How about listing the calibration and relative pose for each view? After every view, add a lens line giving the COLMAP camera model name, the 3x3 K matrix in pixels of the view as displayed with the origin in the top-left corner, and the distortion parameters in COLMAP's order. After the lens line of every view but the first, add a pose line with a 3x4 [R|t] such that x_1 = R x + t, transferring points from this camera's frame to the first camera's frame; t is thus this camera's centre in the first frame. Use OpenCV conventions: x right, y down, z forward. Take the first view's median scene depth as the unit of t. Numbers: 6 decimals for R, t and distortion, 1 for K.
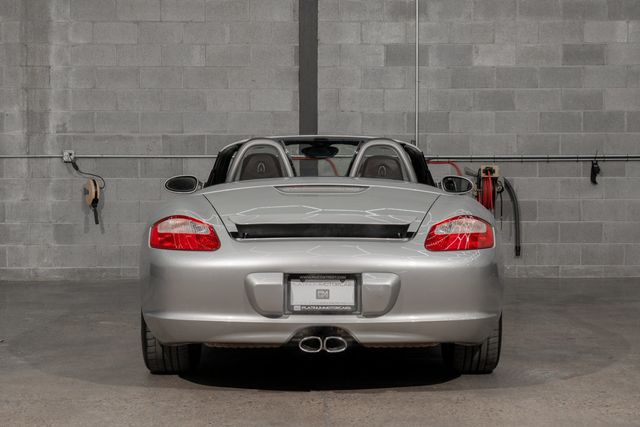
lens RADIAL K [[1256.9, 0, 322.9], [0, 1256.9, 212.1], [0, 0, 1]] dist [0.129174, 0.000000]
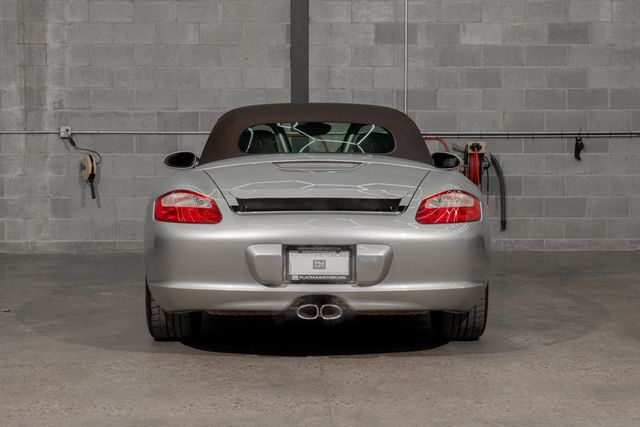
lens RADIAL K [[1256.9, 0, 317.8], [0, 1256.9, 220.1], [0, 0, 1]] dist [0.129174, 0.000000]
pose [[0.999972, 0.000325, 0.007420, -0.004468], [-0.000517, 0.999666, 0.025839, 0.000311], [-0.007409, -0.025842, 0.999639, -0.026704]]
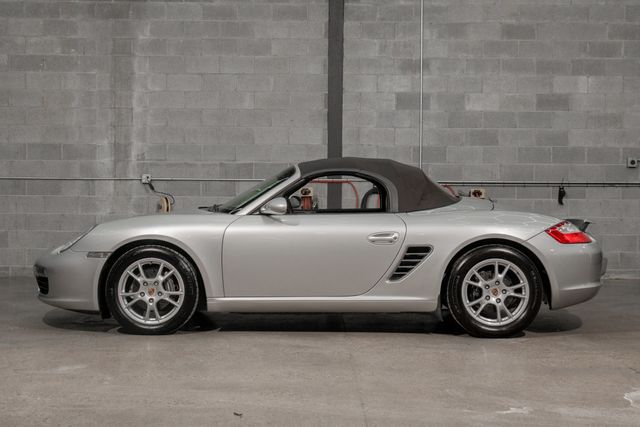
lens RADIAL K [[1135.3, 0, 321.0], [0, 1135.3, 212.5], [0, 0, 1]] dist [0.069189, 0.000000]
pose [[0.999816, 0.009030, -0.016936, -0.005543], [-0.009291, 0.999838, -0.015398, 0.005542], [0.016794, 0.015552, 0.999738, -0.140635]]
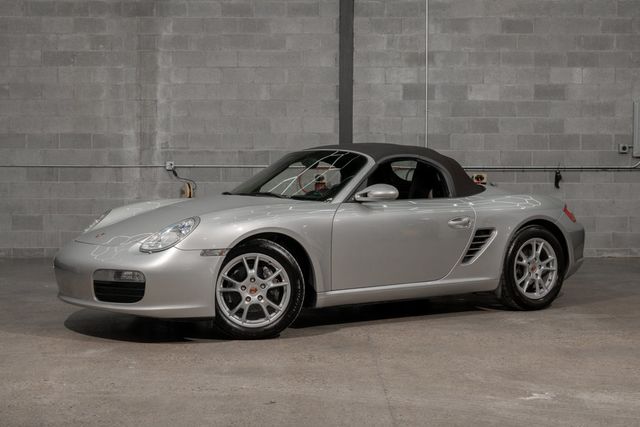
lens RADIAL K [[1011.4, 0, 318.5], [0, 1011.4, 216.4], [0, 0, 1]] dist [0.015285, 0.000000]
pose [[0.999677, 0.004870, -0.024948, -0.013390], [-0.004711, 0.999968, 0.006408, 0.002500], [0.024979, -0.006289, 0.999668, -0.088130]]
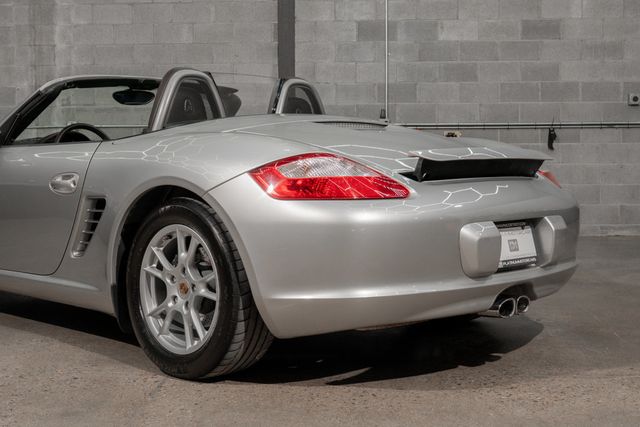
lens RADIAL K [[925.4, 0, 321.9], [0, 925.4, 213.7], [0, 0, 1]] dist [-0.013778, 0.000000]
pose [[0.998163, 0.000552, -0.060580, 0.067437], [0.000817, 0.999745, 0.022564, 0.014602], [0.060578, -0.022572, 0.997908, 0.200320]]
